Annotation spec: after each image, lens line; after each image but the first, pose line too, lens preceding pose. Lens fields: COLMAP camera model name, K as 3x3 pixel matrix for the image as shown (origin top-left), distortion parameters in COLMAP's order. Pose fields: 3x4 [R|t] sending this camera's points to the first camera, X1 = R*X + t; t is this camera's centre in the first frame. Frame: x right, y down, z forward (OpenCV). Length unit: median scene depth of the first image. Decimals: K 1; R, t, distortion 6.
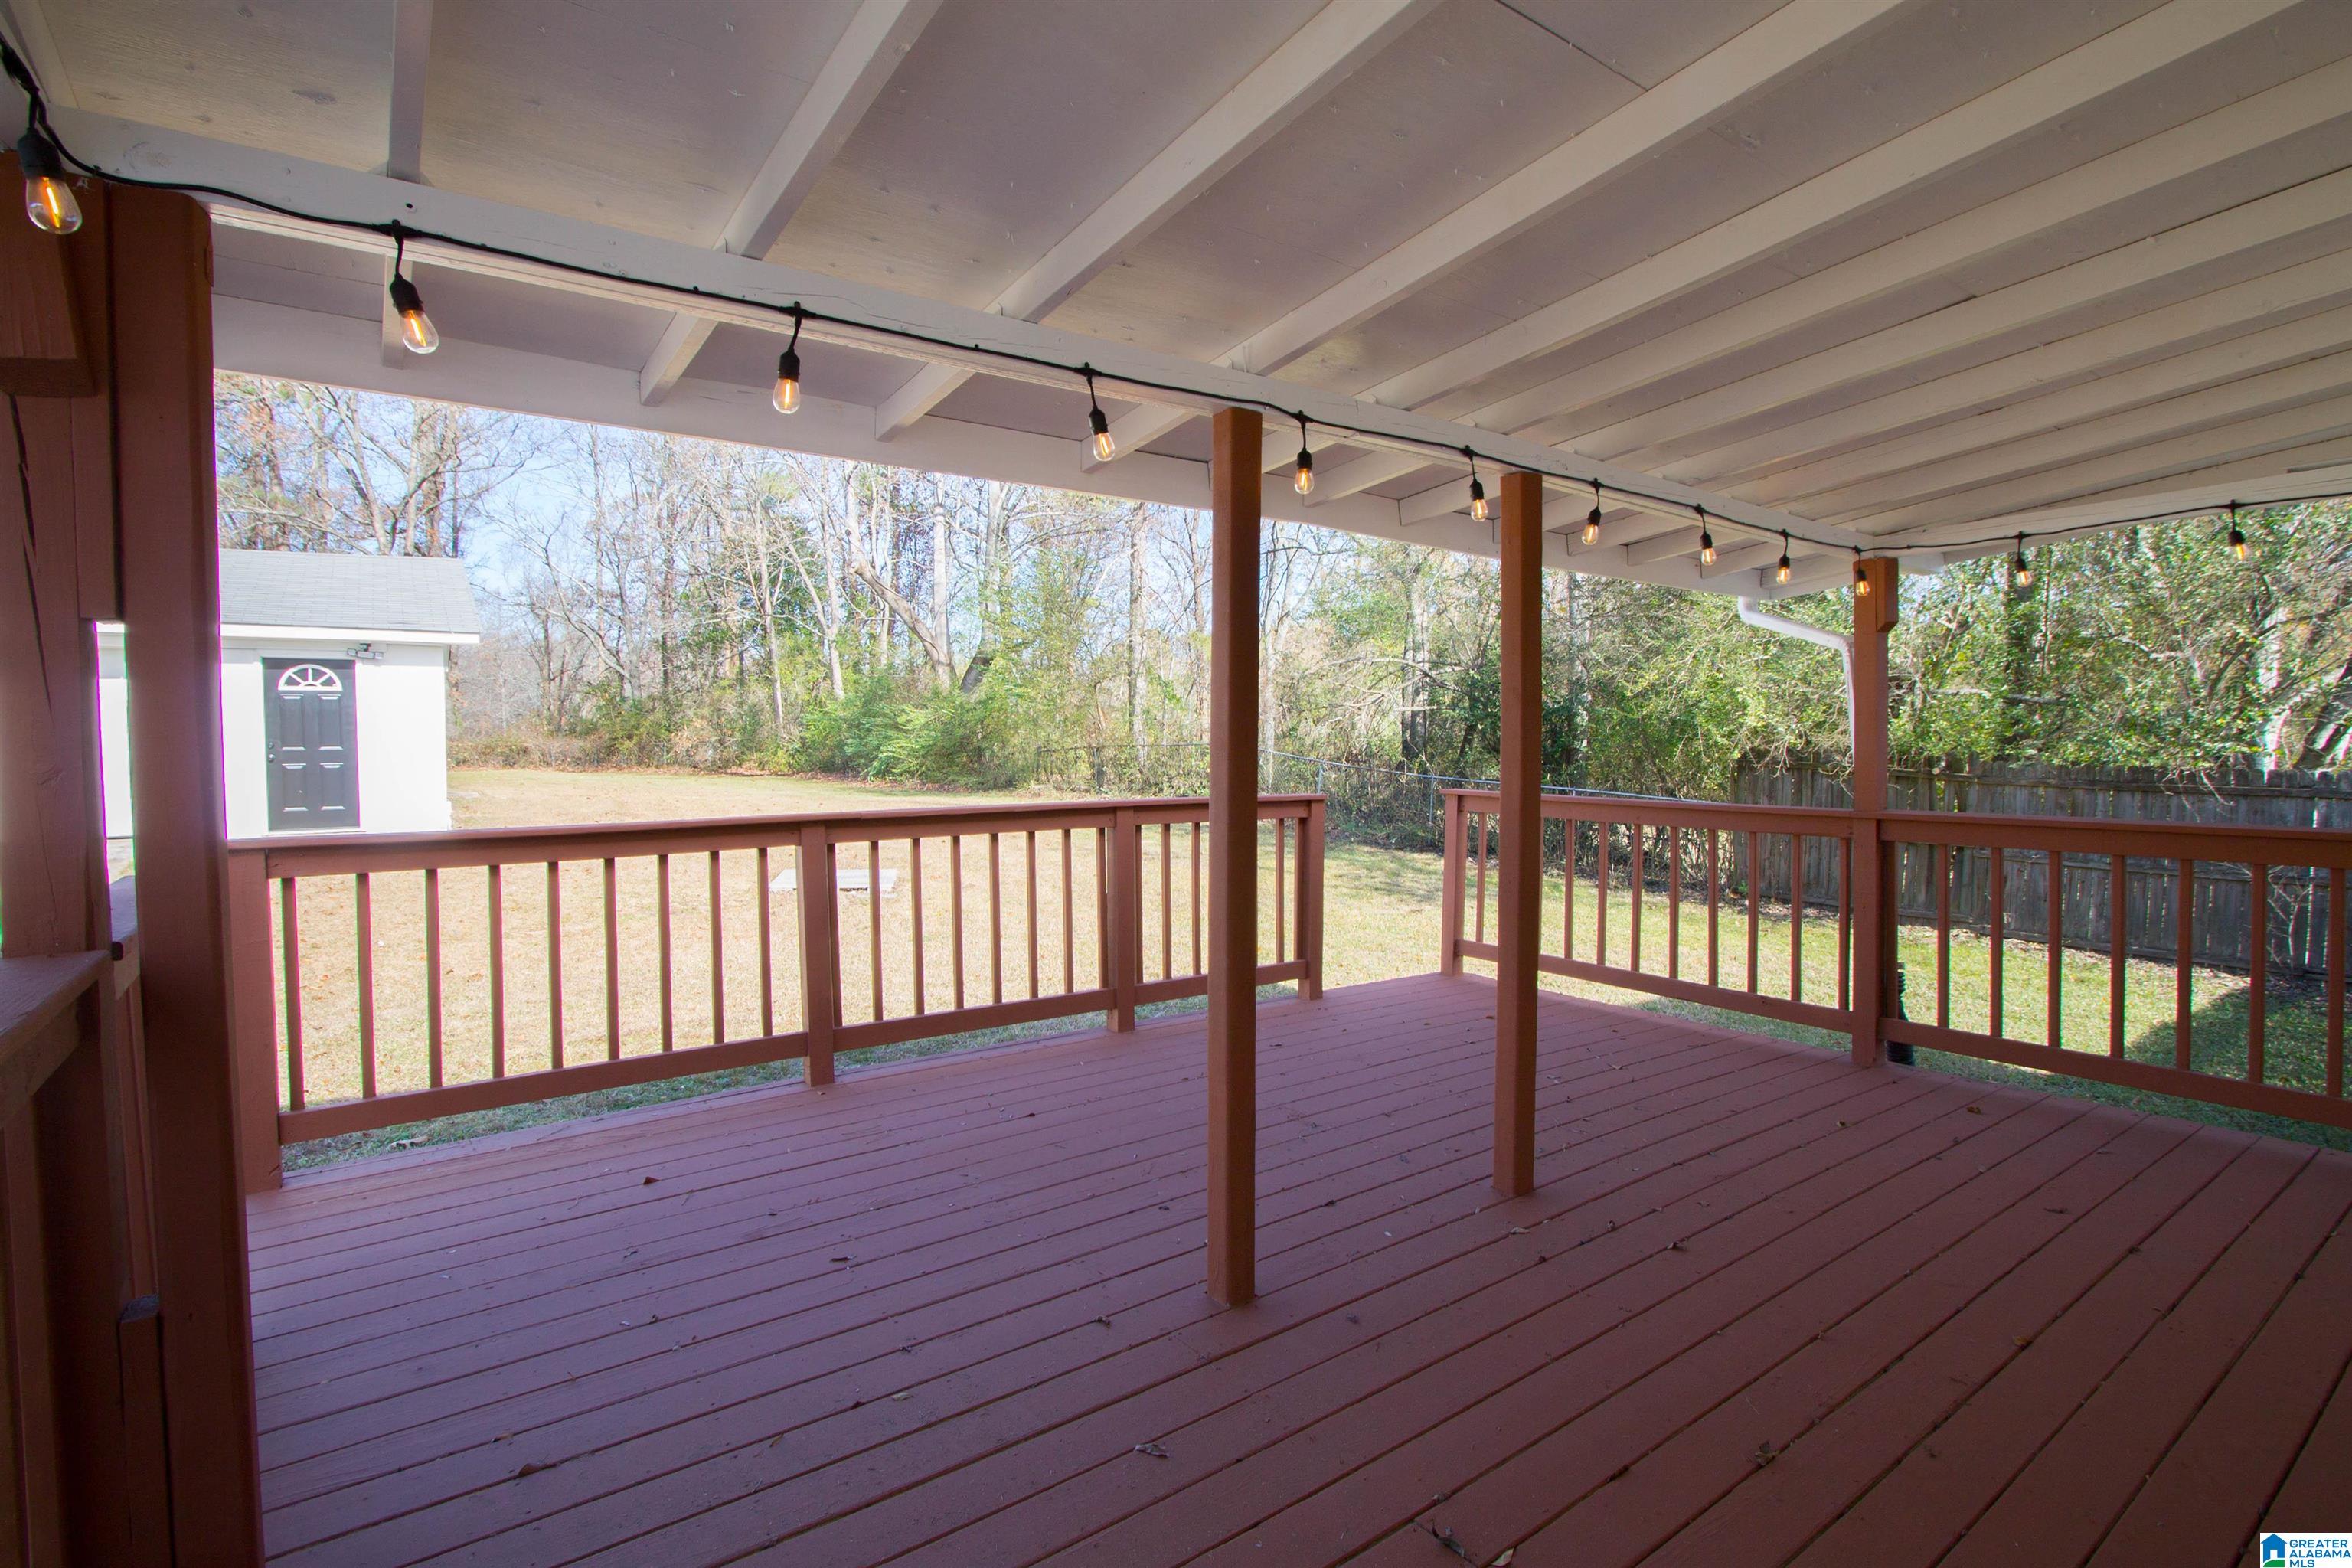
lens RADIAL K [[1119.4, 0, 1180.0], [0, 1119.4, 827.2], [0, 0, 1]] dist [-0.000961, -0.000106]
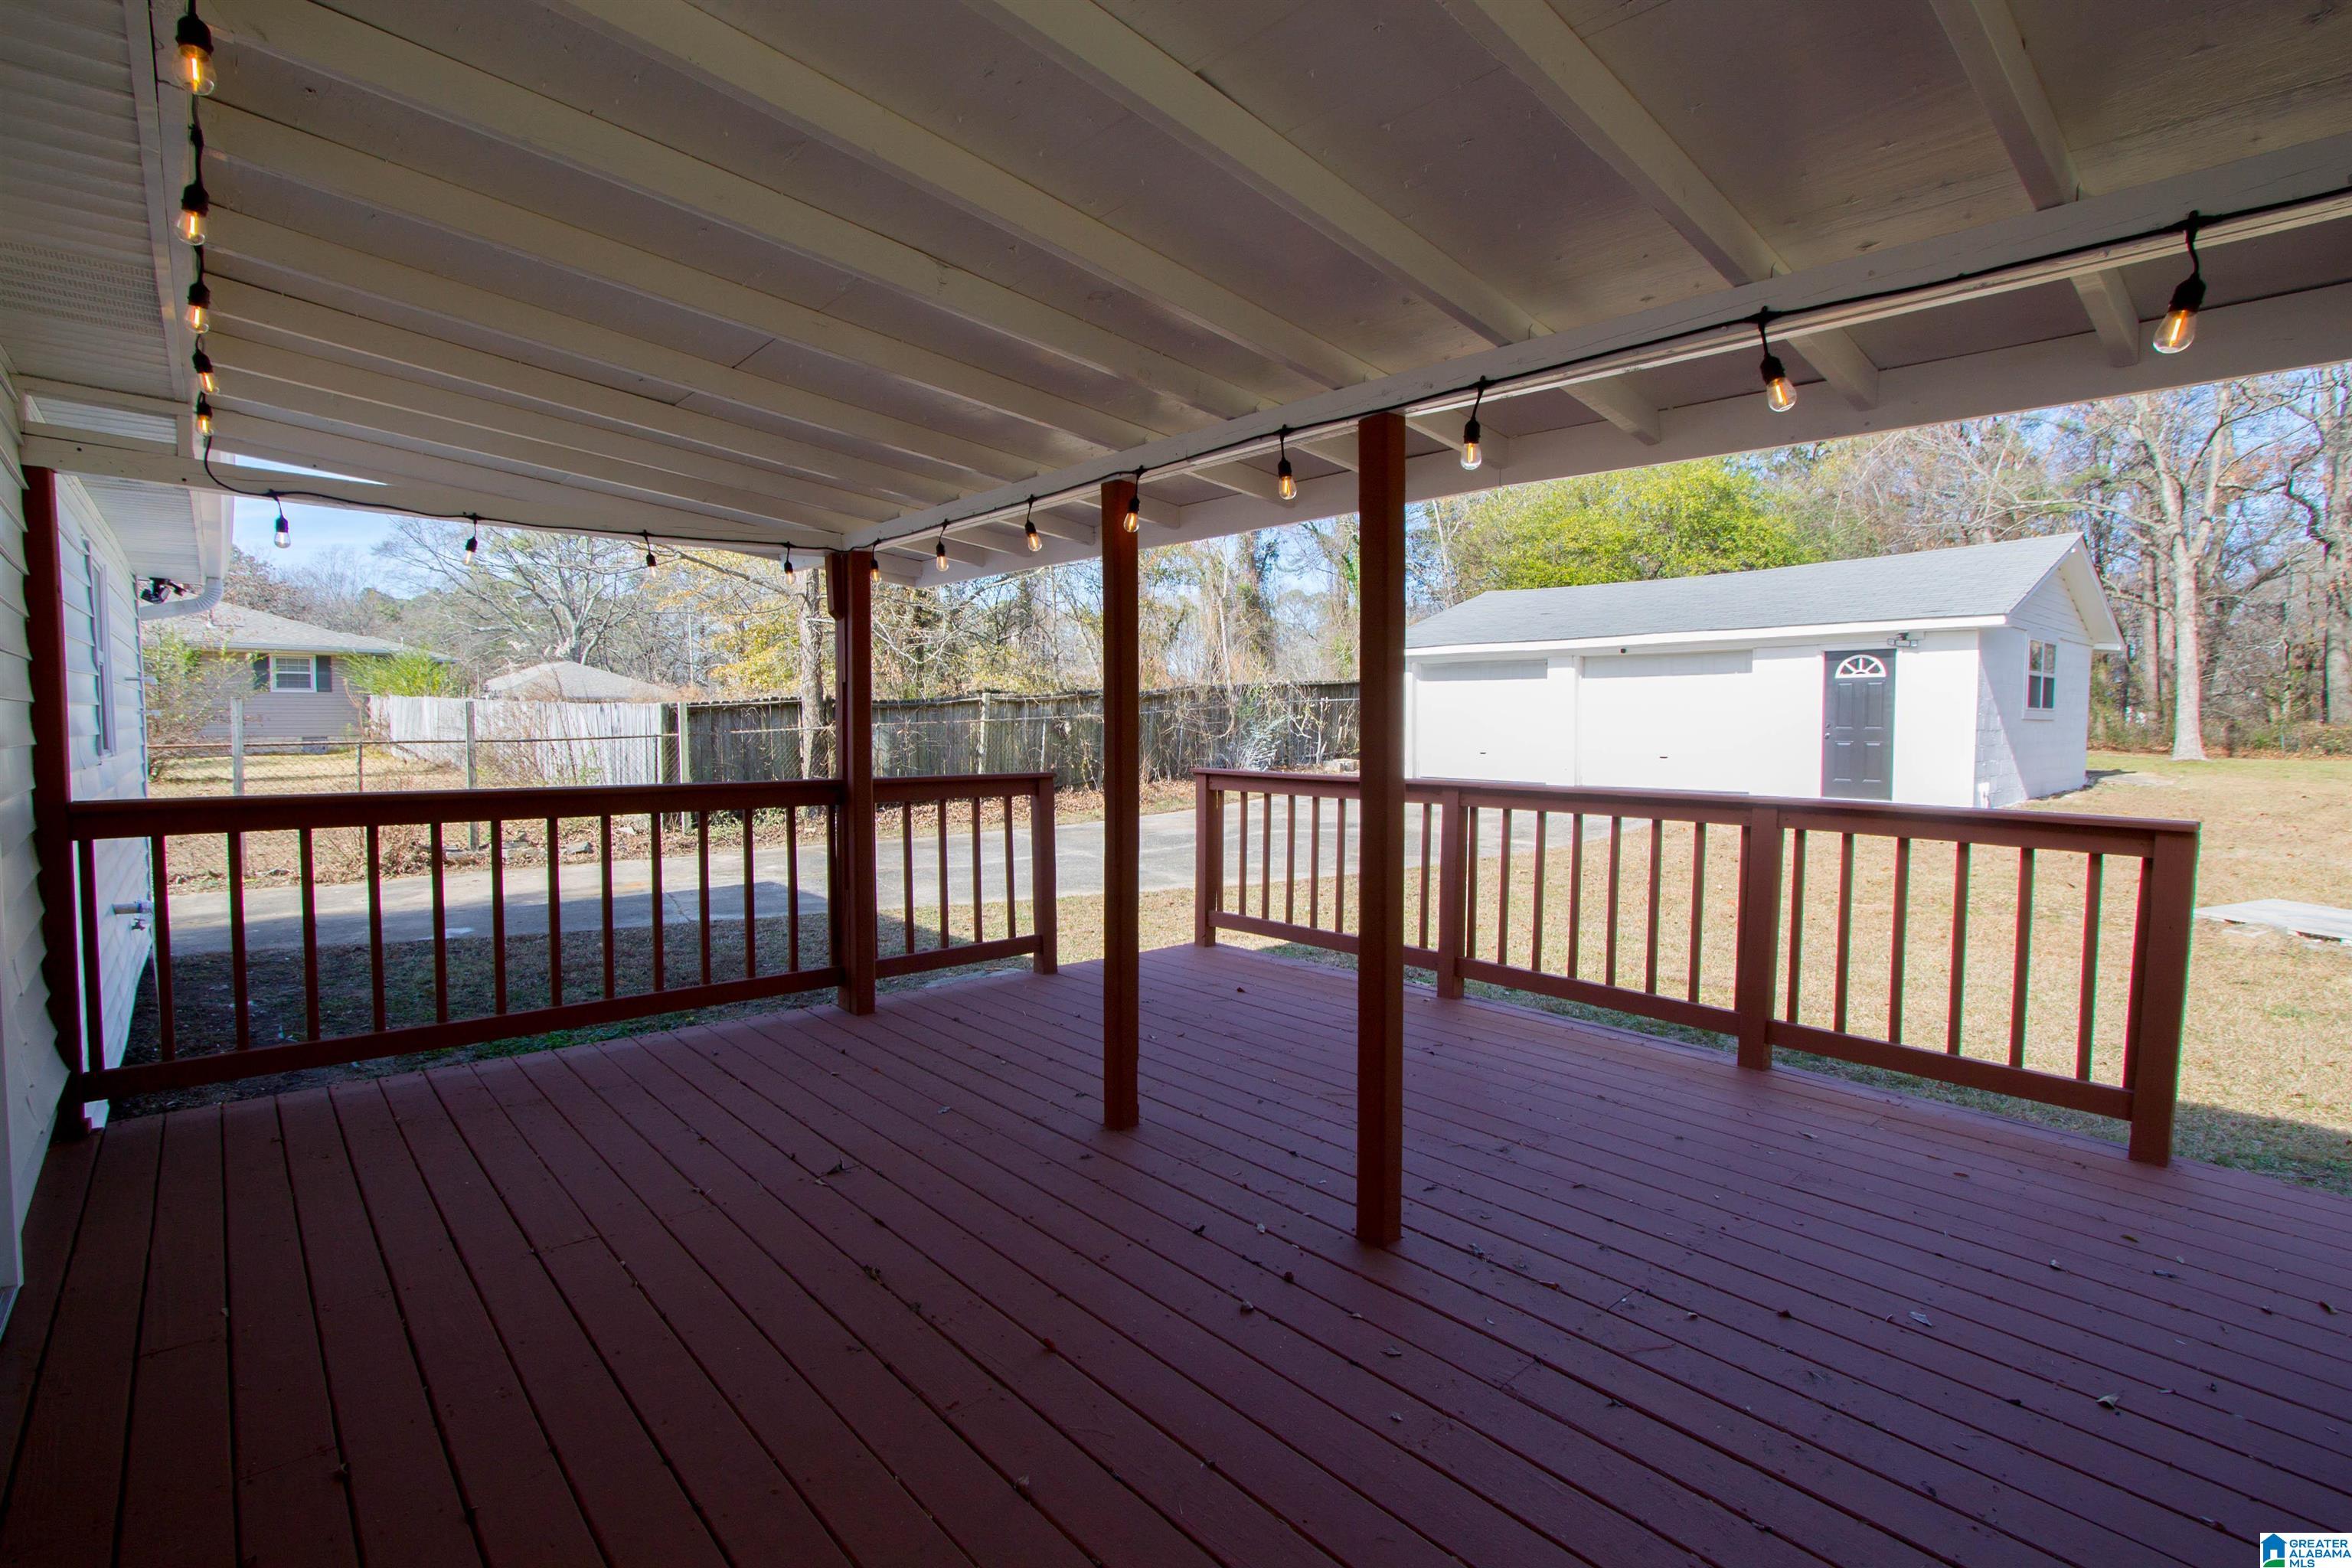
lens RADIAL K [[1087.5, 0, 1165.6], [0, 1087.5, 765.7], [0, 0, 1]] dist [-0.005570, -0.000238]
pose [[0.095498, 0.044955, -0.994414, 0.539273], [-0.078801, 0.996186, 0.037467, -0.031821], [0.992306, 0.074783, 0.098676, 0.350305]]
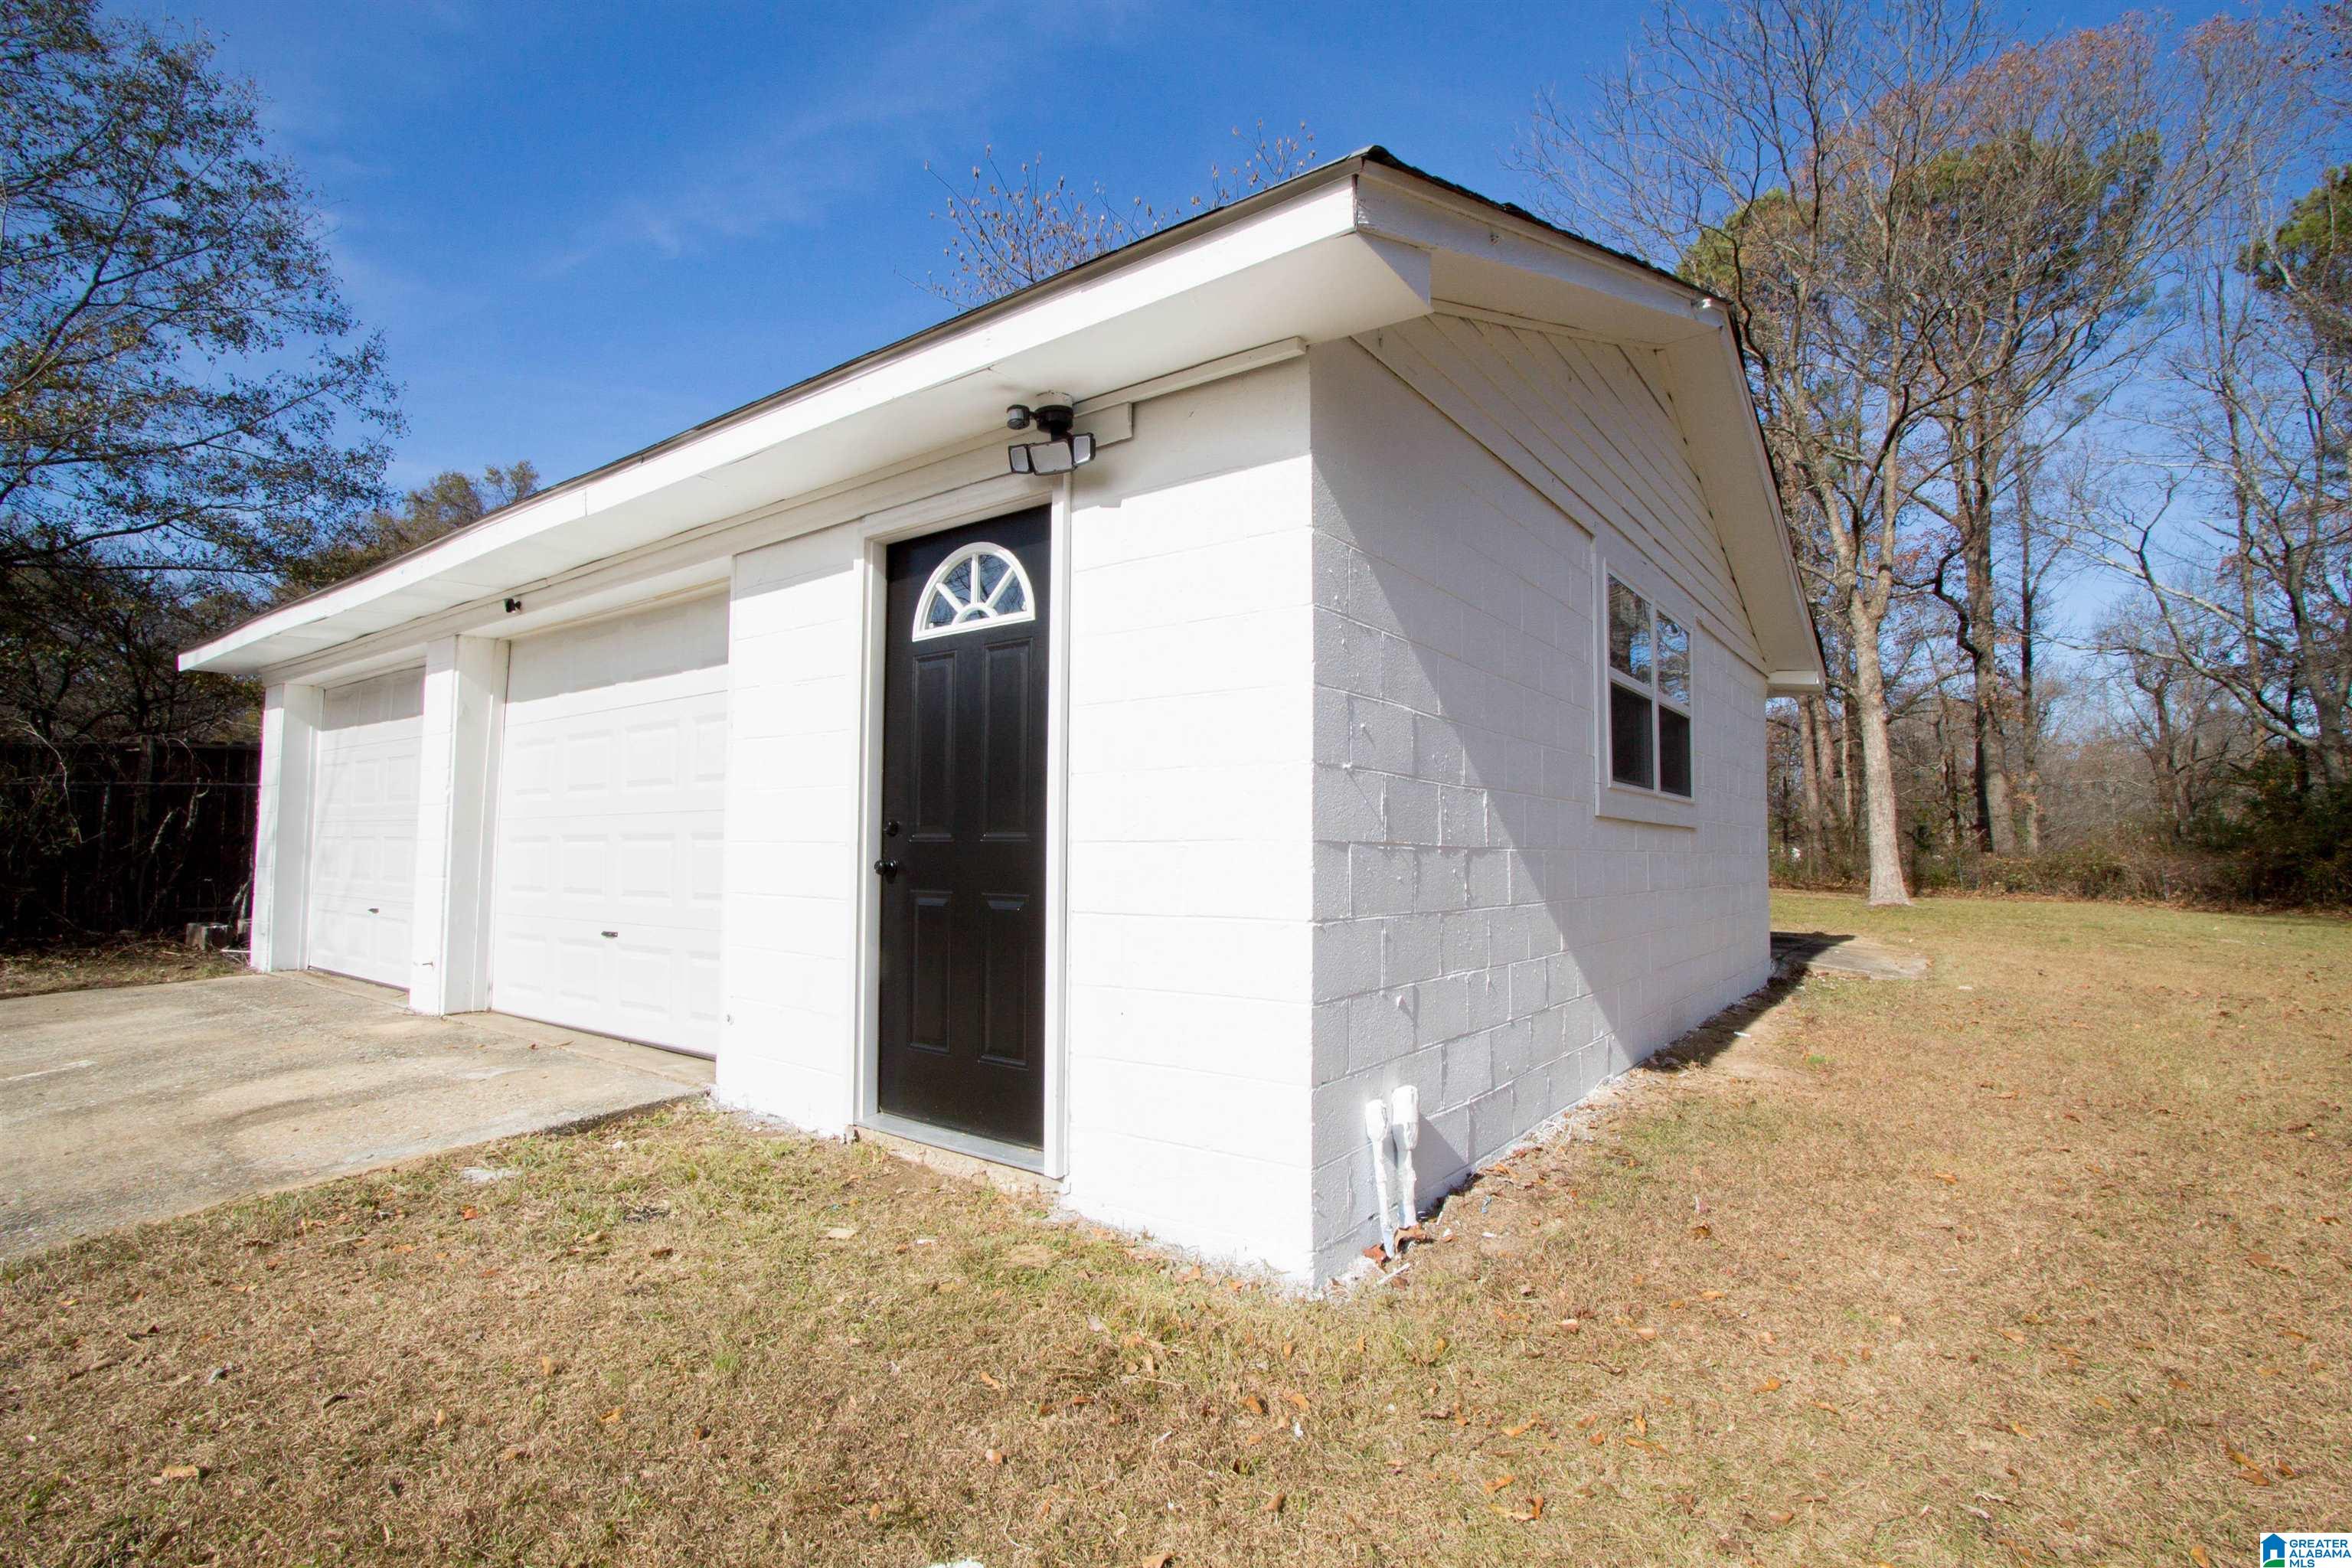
lens RADIAL K [[1087.5, 0, 1165.6], [0, 1087.5, 765.7], [0, 0, 1]] dist [-0.005570, -0.000238]
pose [[0.300406, -0.073269, -0.950993, -0.965277], [-0.079821, 0.991617, -0.101614, -0.123033], [0.950466, 0.106434, 0.292039, 1.879731]]
